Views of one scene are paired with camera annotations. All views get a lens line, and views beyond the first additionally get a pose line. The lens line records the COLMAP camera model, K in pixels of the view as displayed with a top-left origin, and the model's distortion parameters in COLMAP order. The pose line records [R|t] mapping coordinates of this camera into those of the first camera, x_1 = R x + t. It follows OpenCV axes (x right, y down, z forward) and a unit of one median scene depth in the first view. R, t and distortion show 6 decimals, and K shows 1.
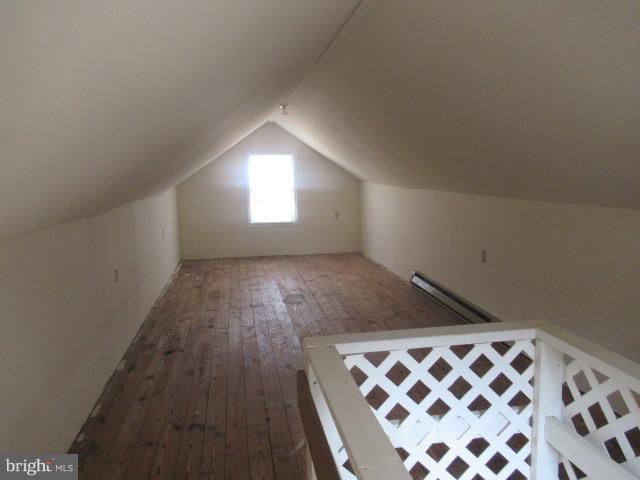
lens RADIAL K [[478.6, 0, 319.2], [0, 478.6, 238.9], [0, 0, 1]] dist [0.004554, 0.000311]
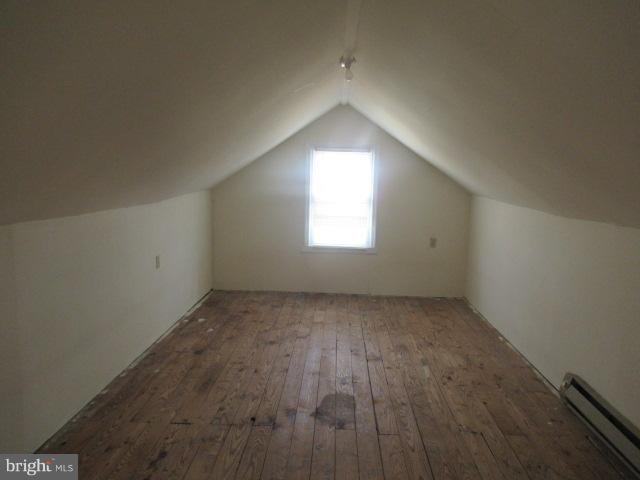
lens RADIAL K [[478.6, 0, 322.5], [0, 478.6, 240.6], [0, 0, 1]] dist [0.004554, 0.000311]
pose [[0.977972, 0.068792, -0.197073, 0.019786], [-0.069450, 0.997579, 0.003582, -0.049499], [0.196842, 0.010184, 0.980382, 0.334844]]
